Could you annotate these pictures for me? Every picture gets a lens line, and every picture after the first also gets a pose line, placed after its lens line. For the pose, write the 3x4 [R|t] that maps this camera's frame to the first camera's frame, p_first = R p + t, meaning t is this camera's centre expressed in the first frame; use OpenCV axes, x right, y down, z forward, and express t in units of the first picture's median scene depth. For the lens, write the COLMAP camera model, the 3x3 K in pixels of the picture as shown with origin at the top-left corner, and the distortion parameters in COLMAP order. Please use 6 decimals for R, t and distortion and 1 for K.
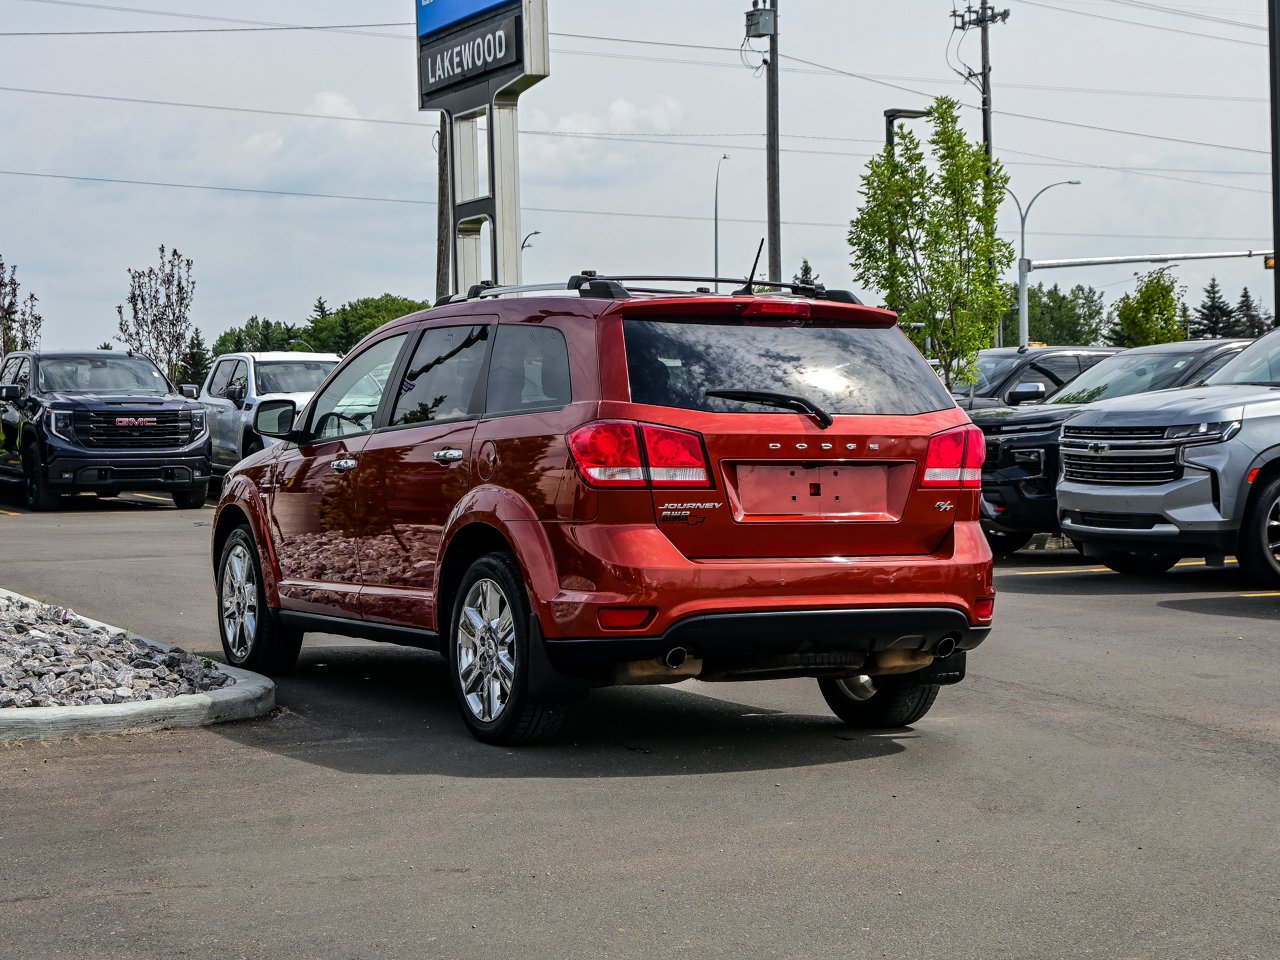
lens RADIAL K [[3078.4, 0, 640.0], [0, 3078.4, 480.0], [0, 0, 1]] dist [-0.063040, -0.419889]
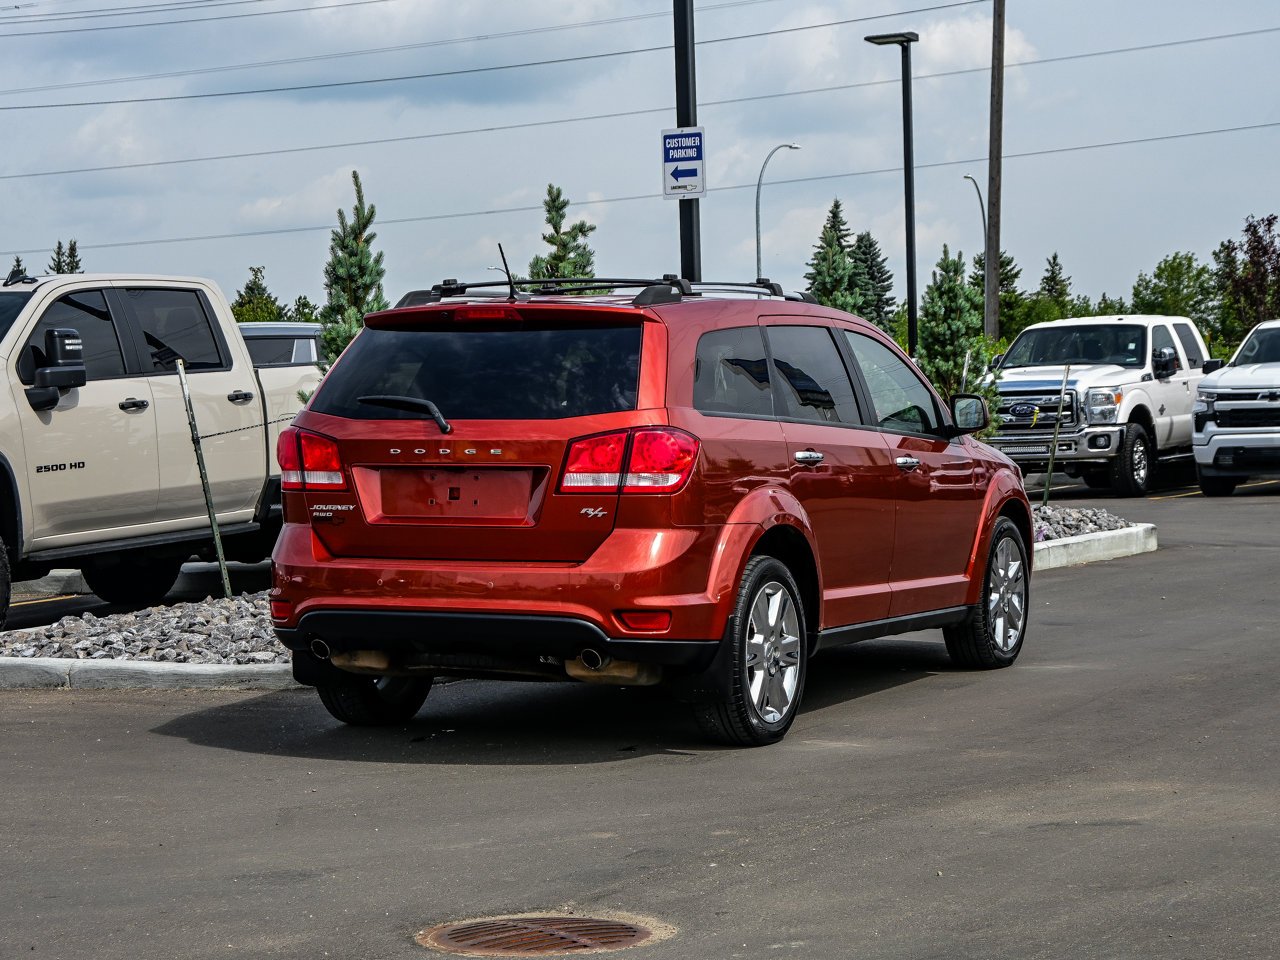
lens RADIAL K [[3612.8, 0, 640.0], [0, 3612.8, 480.0], [0, 0, 1]] dist [0.040412, 0.416500]
pose [[0.548194, 0.015047, -0.836216, 0.619731], [-0.000265, 0.999841, 0.017818, -0.012881], [0.836351, -0.009547, 0.548111, 0.232650]]
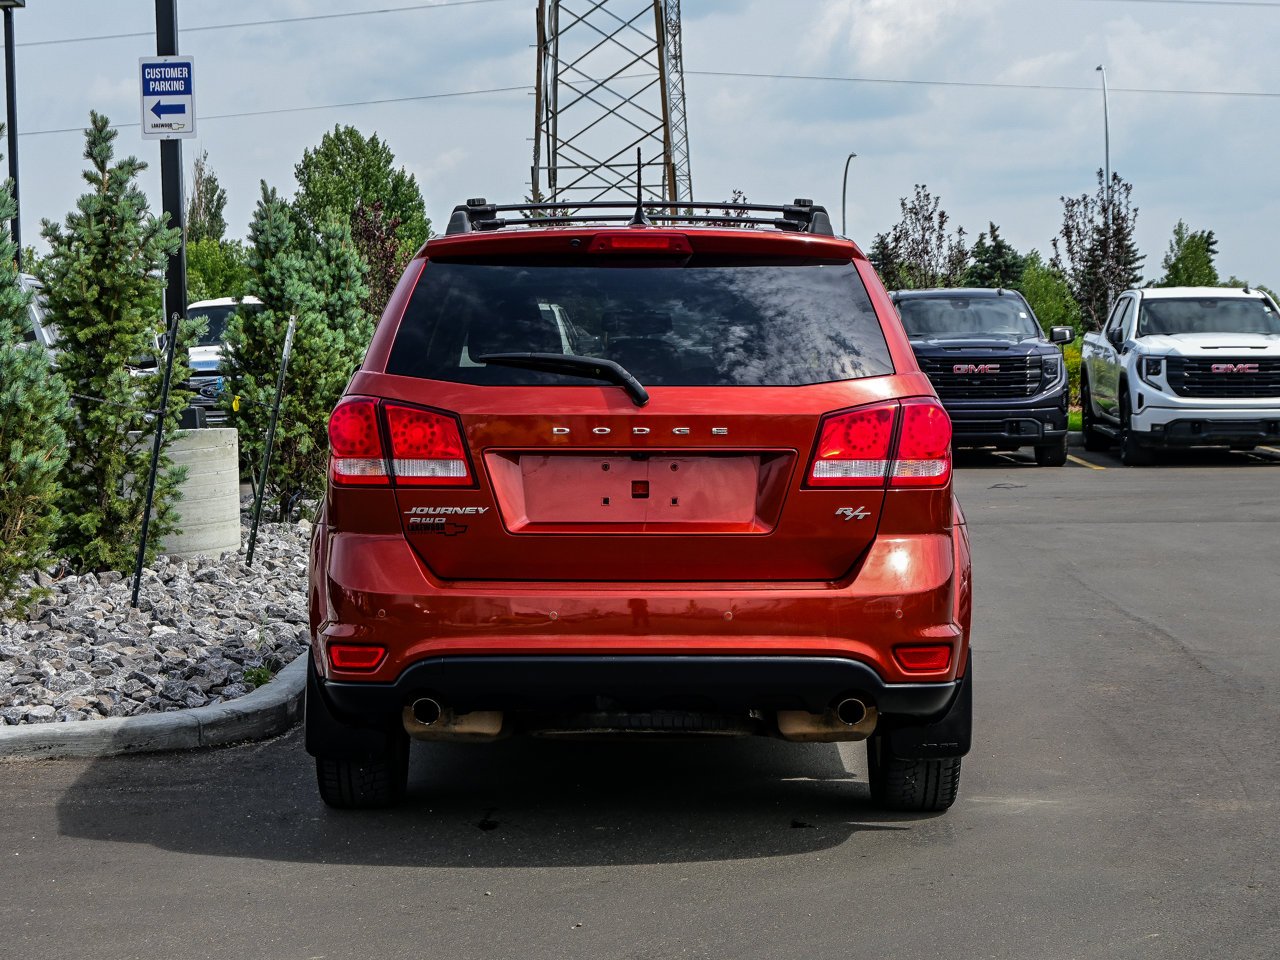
lens RADIAL K [[3078.4, 0, 640.0], [0, 3078.4, 480.0], [0, 0, 1]] dist [-0.063040, -0.419889]
pose [[0.868667, 0.012988, -0.495226, 0.238413], [-0.001537, 0.999722, 0.023524, -0.009286], [0.495394, -0.019673, 0.868446, 0.213426]]
